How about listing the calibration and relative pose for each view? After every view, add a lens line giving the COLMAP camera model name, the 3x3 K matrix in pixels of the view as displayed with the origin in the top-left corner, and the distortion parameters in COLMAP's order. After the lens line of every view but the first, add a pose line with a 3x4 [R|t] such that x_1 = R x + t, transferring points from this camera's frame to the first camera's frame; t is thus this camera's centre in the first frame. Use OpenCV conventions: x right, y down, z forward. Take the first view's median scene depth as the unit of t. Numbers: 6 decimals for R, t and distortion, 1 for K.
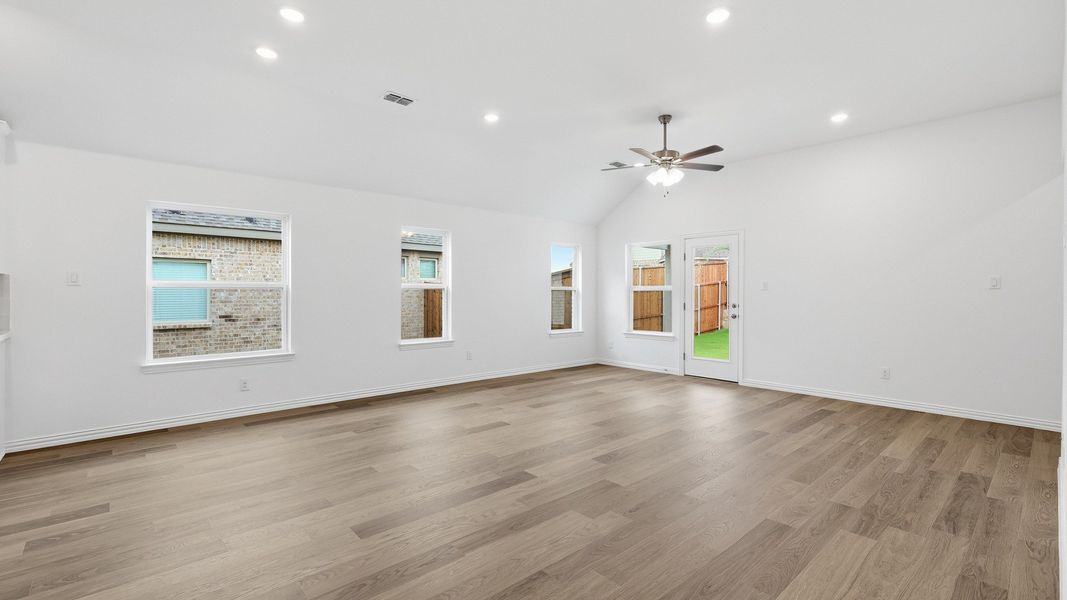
lens RADIAL K [[469.7, 0, 534.4], [0, 469.7, 294.0], [0, 0, 1]] dist [0.004357, 0.000335]
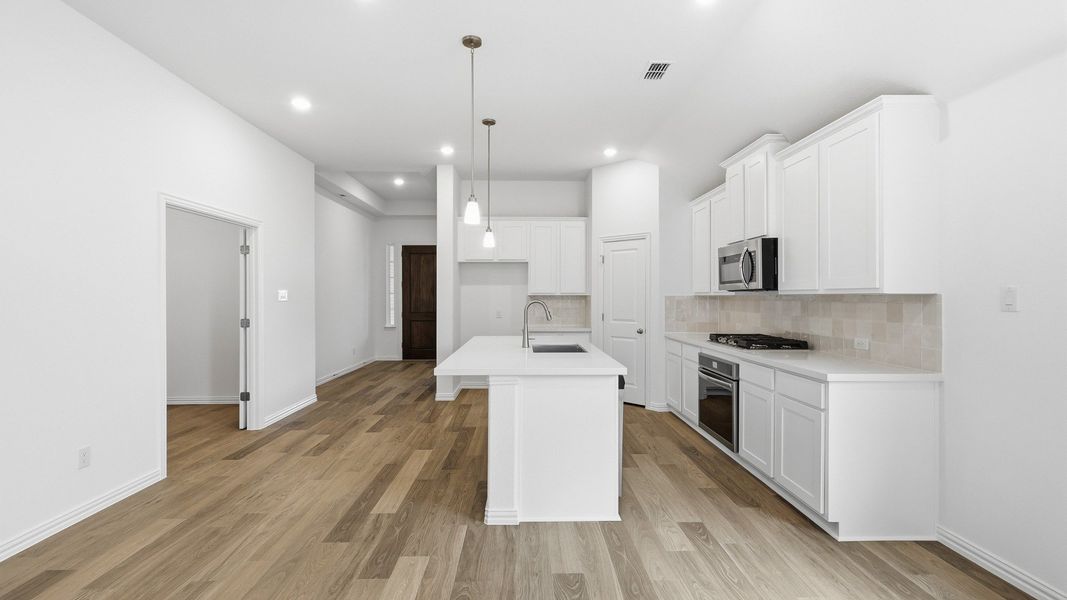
lens RADIAL K [[469.7, 0, 533.0], [0, 469.7, 297.6], [0, 0, 1]] dist [0.004357, 0.000335]
pose [[-0.655582, -0.000334, -0.755124, -0.126168], [-0.004231, 0.999986, 0.003231, -0.027400], [0.755112, 0.005313, -0.655574, 0.754055]]
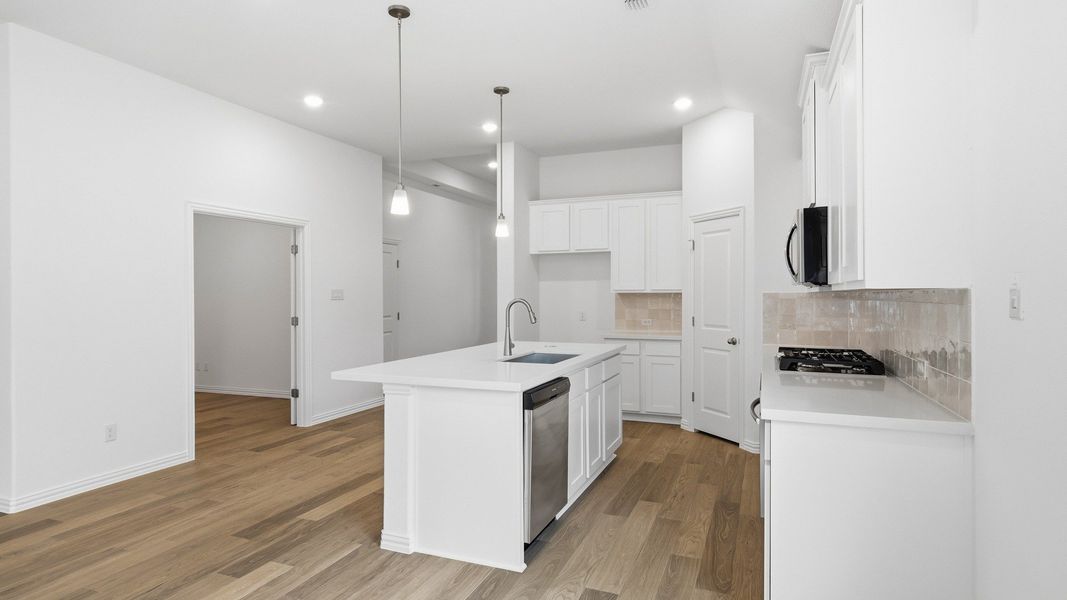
lens RADIAL K [[572.6, 0, 532.0], [0, 572.6, 296.5], [0, 0, 1]] dist [0.001885, -0.000407]
pose [[-0.900976, 0.002419, -0.433862, -0.400340], [-0.000269, 0.999981, 0.006133, -0.029125], [0.433869, 0.005642, -0.900958, 0.975991]]
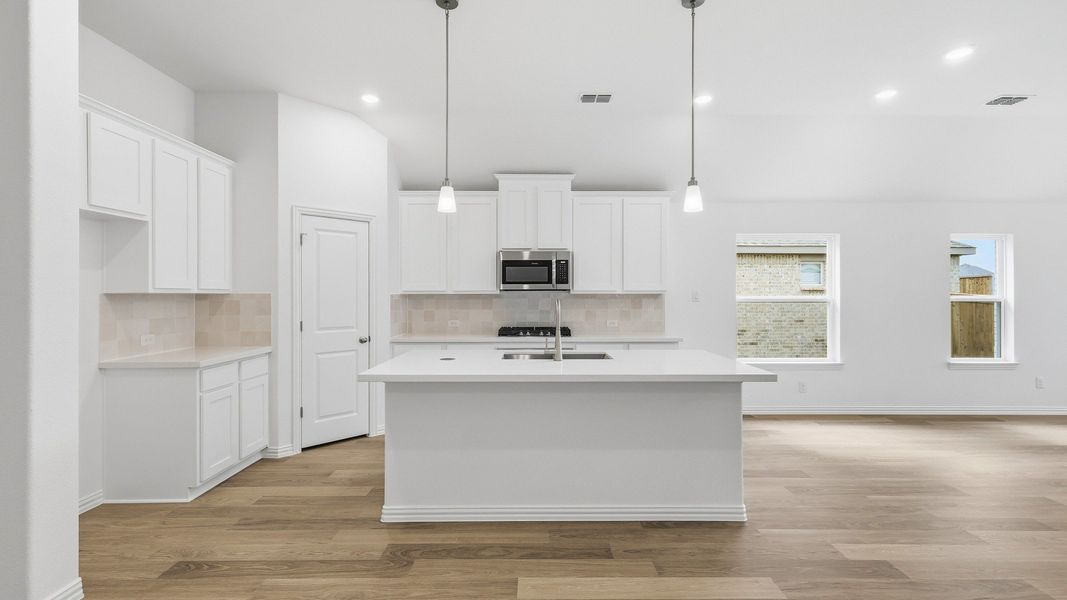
lens RADIAL K [[469.7, 0, 535.5], [0, 469.7, 293.6], [0, 0, 1]] dist [0.004357, 0.000335]
pose [[0.745256, -0.003505, -0.666769, -0.327613], [-0.000813, 0.999981, -0.006165, -0.025537], [0.666778, 0.005137, 0.745239, -0.276049]]
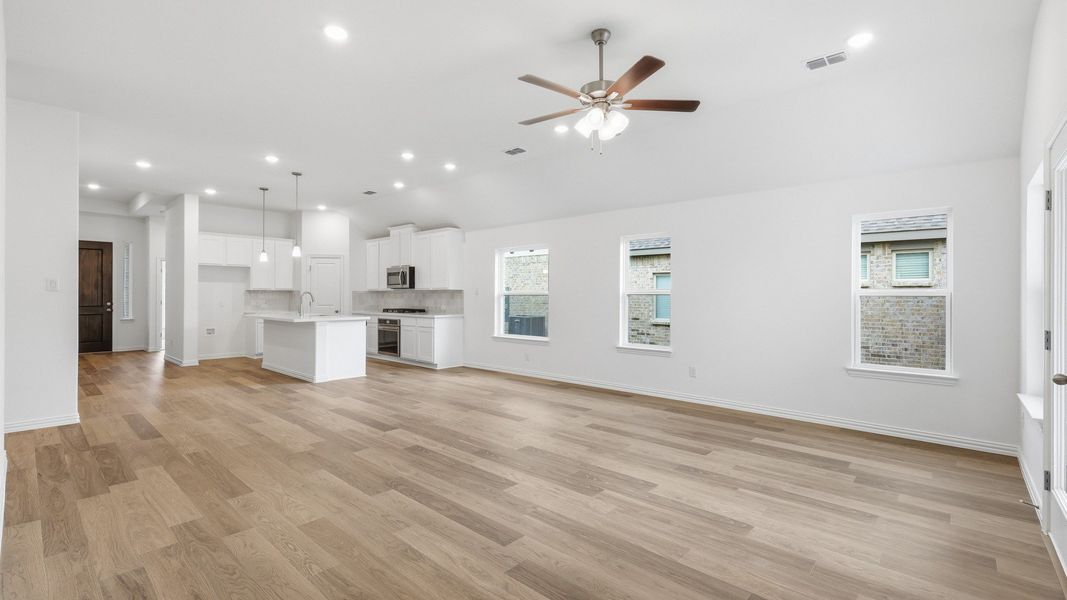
lens RADIAL K [[469.7, 0, 535.2], [0, 469.7, 293.7], [0, 0, 1]] dist [0.004357, 0.000335]
pose [[0.095578, -0.008145, -0.995389, 0.929279], [-0.005830, 0.999945, -0.008742, -0.004123], [0.995405, 0.006639, 0.095525, 0.850615]]
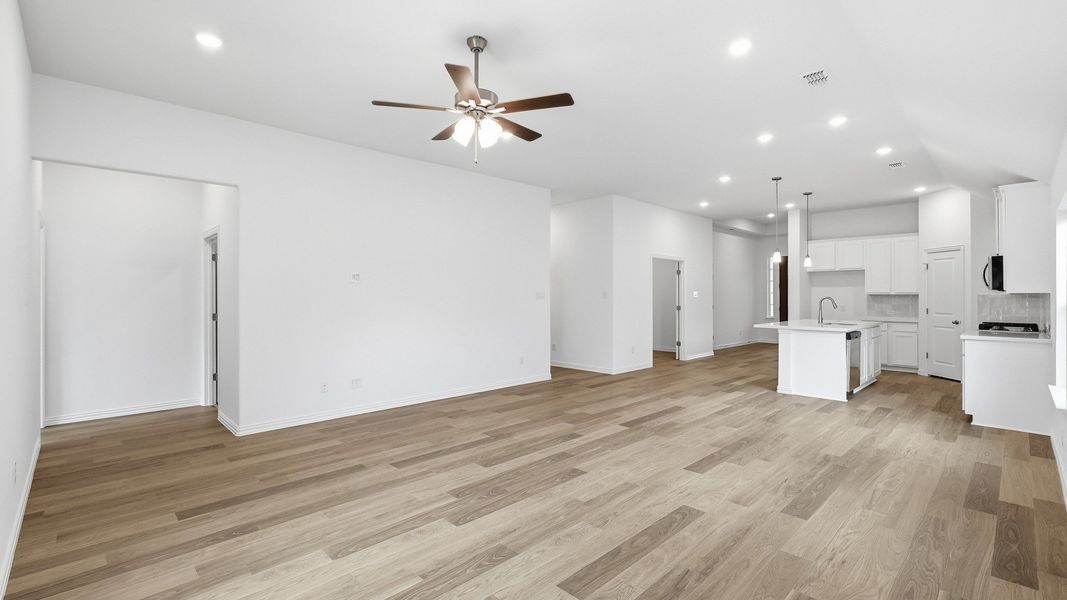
lens RADIAL K [[469.7, 0, 532.2], [0, 469.7, 291.5], [0, 0, 1]] dist [0.004357, 0.000335]
pose [[-0.999460, -0.002920, -0.032743, 0.222879], [-0.002756, 0.999983, -0.005059, -0.027487], [0.032757, -0.004966, -0.999451, 1.659194]]
